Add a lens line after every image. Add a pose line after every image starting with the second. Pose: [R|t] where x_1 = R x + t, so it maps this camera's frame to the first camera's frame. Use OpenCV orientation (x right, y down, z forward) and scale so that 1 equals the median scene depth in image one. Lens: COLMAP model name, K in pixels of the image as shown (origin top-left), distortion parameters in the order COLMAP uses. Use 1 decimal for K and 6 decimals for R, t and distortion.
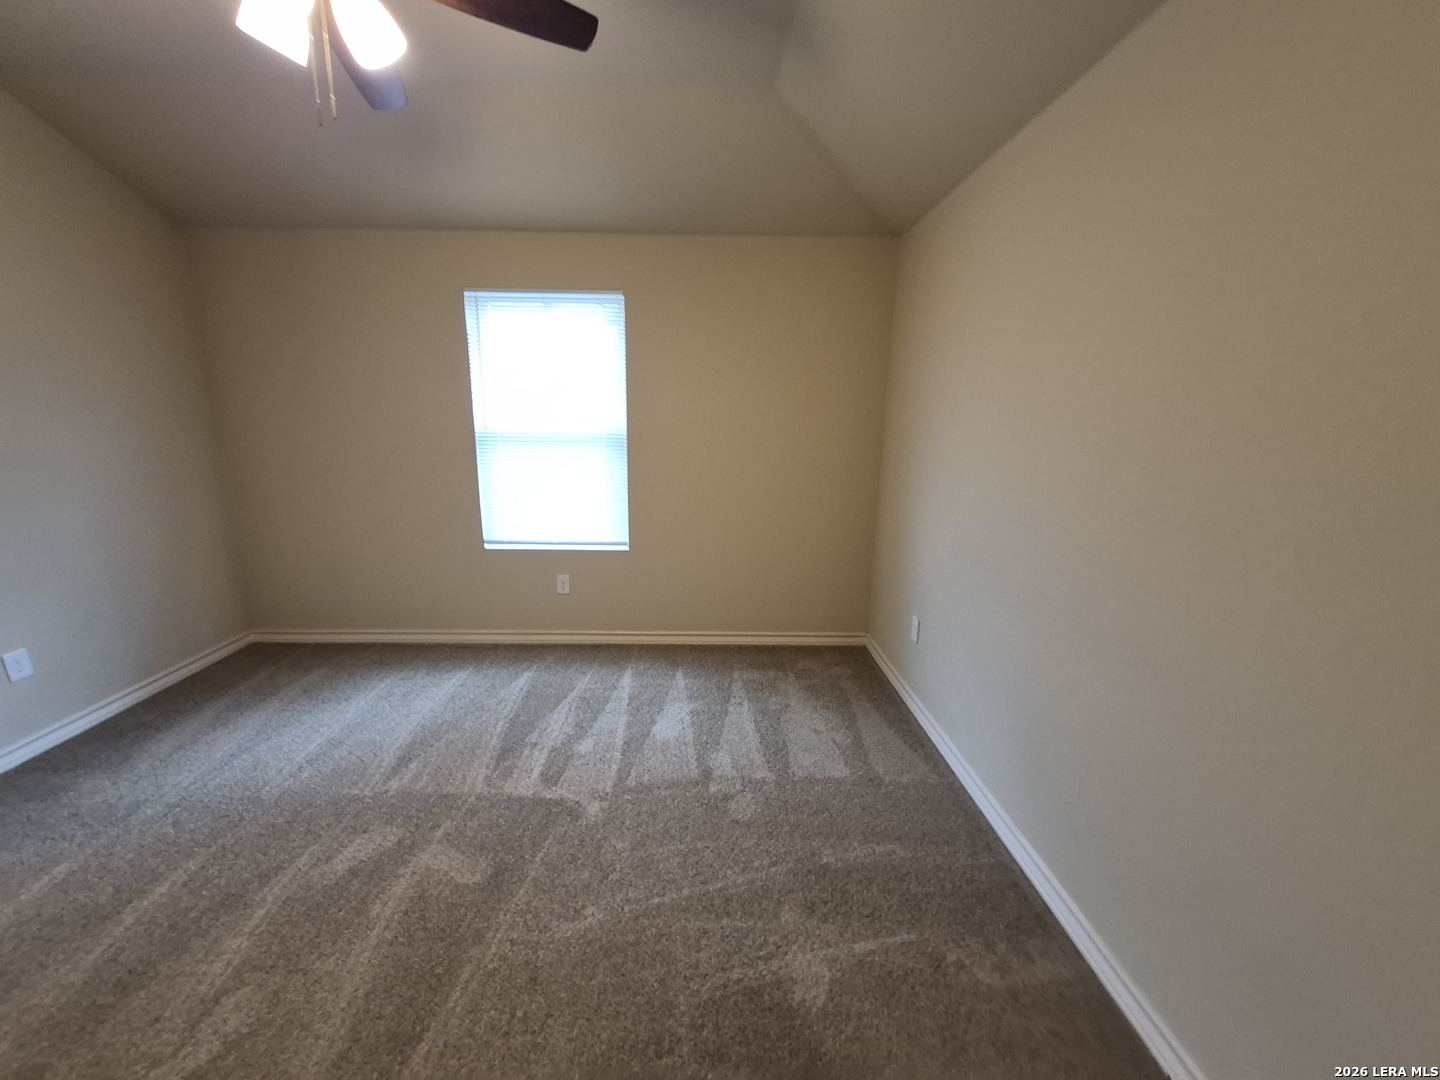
lens RADIAL K [[567.2, 0, 706.6], [0, 567.2, 541.7], [0, 0, 1]] dist [0.002748, 0.000192]
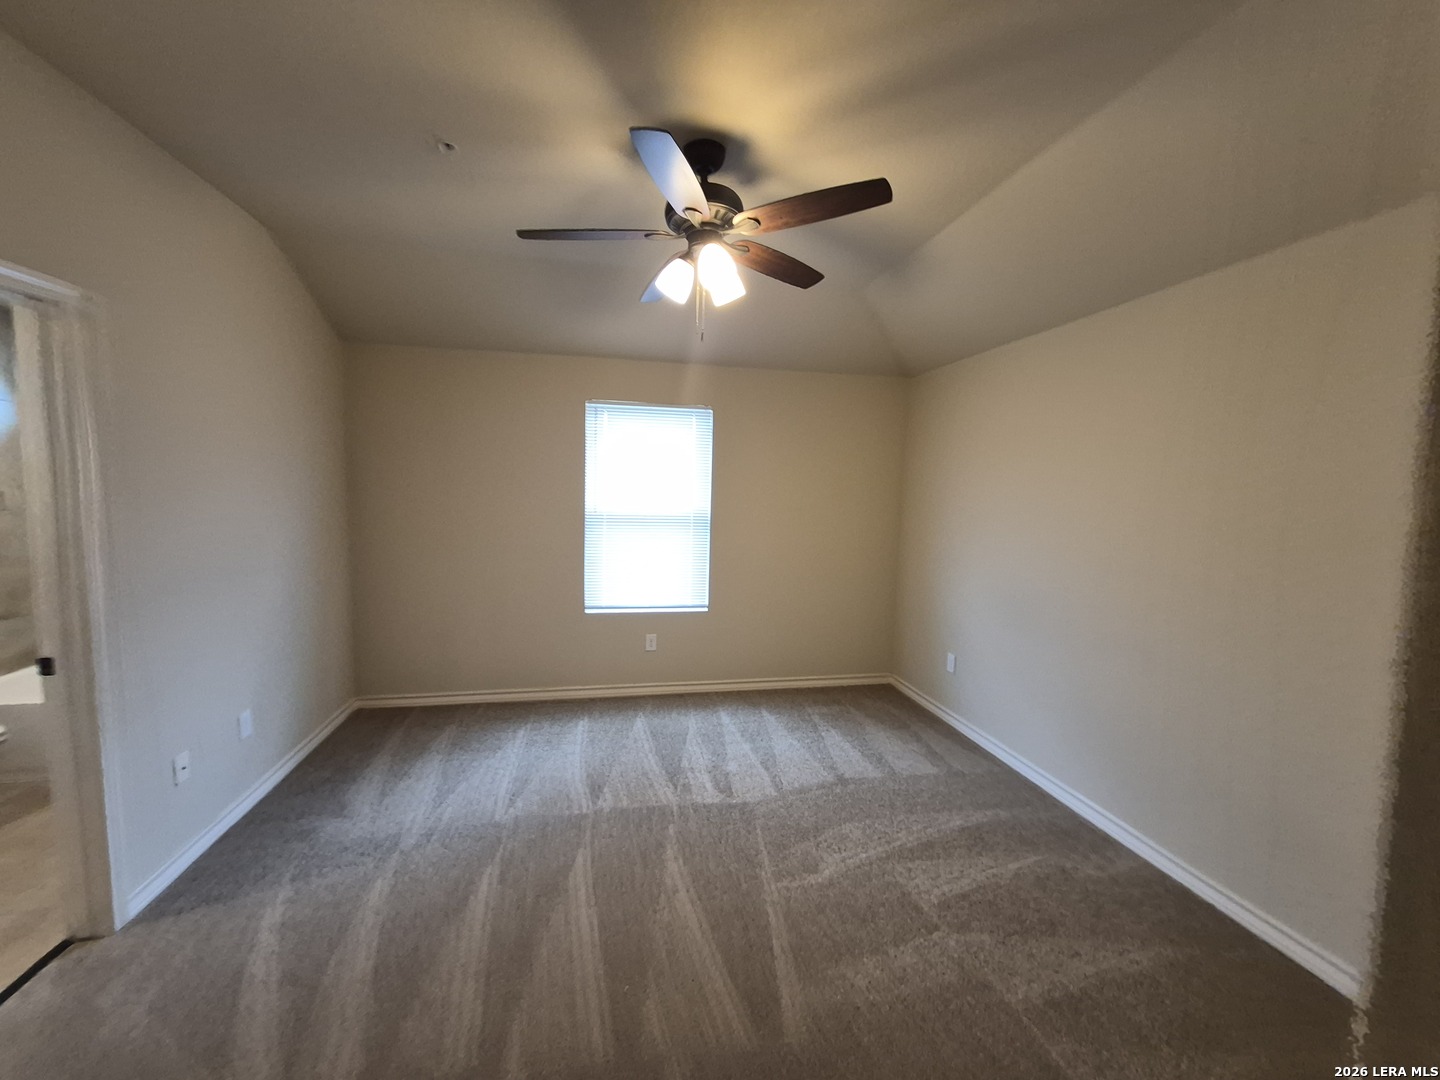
lens RADIAL K [[564.2, 0, 708.6], [0, 564.2, 548.5], [0, 0, 1]] dist [0.007793, -0.000450]
pose [[0.985567, -0.008803, 0.169057, -0.402496], [0.027424, 0.993758, -0.108131, 0.014224], [-0.167049, 0.111206, 0.979657, -0.220374]]
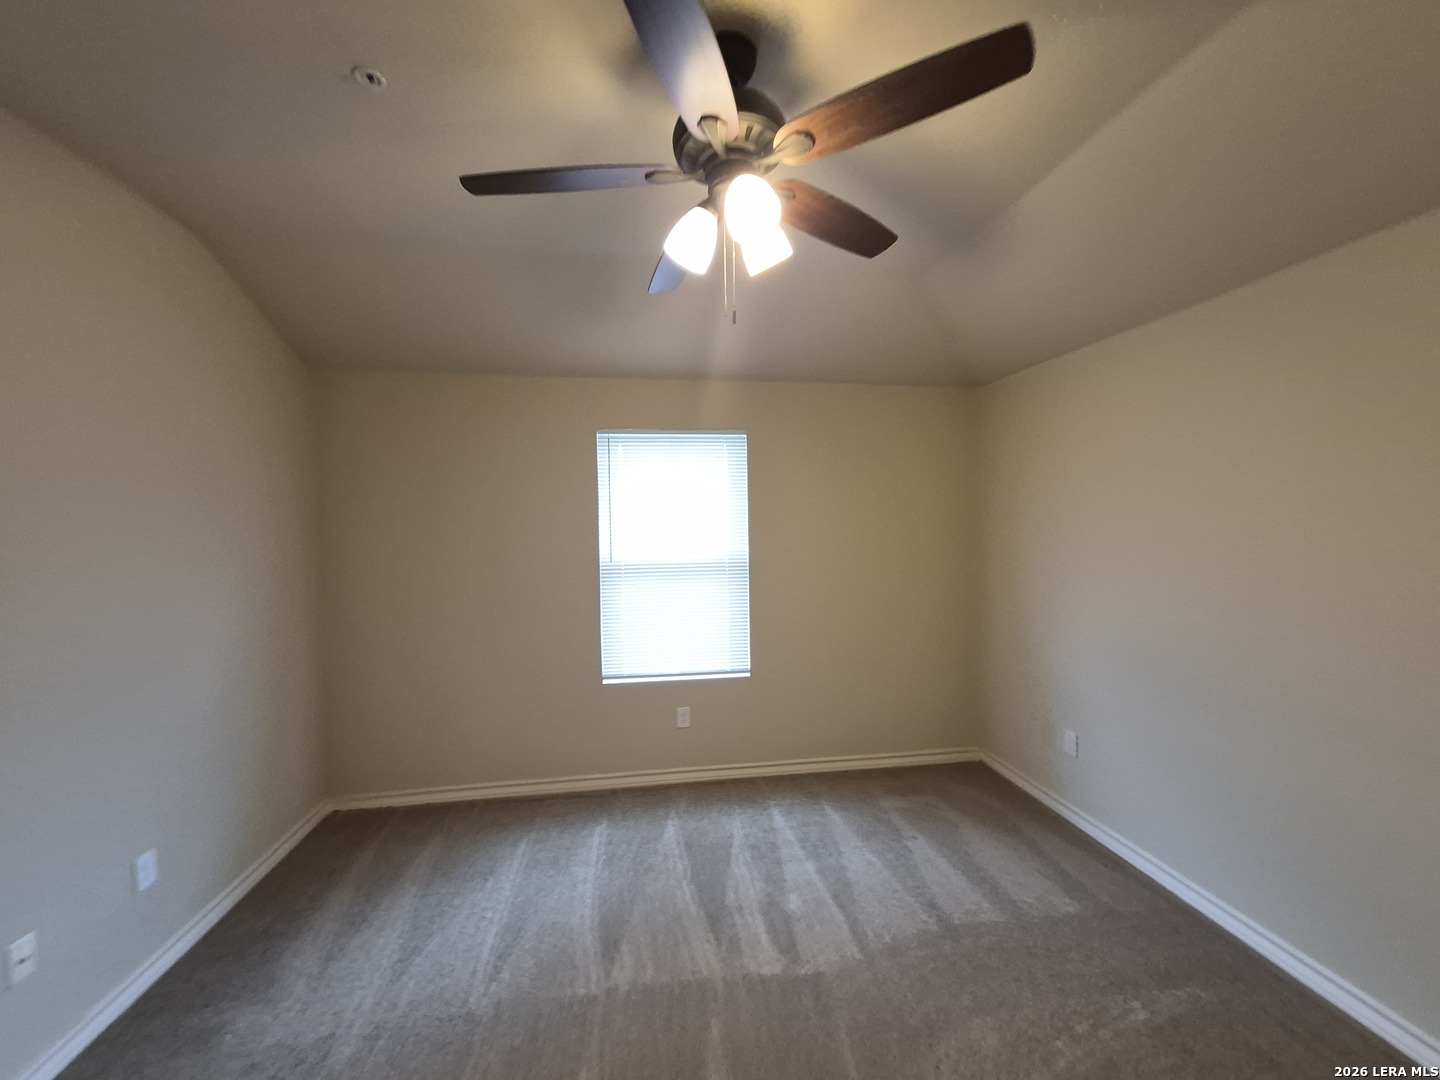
lens RADIAL K [[564.2, 0, 708.6], [0, 564.2, 548.5], [0, 0, 1]] dist [0.007793, -0.000450]
pose [[0.993307, -0.036583, 0.109561, -0.369889], [0.055207, 0.983528, -0.172117, -0.049286], [-0.101460, 0.177013, 0.978965, 0.009030]]
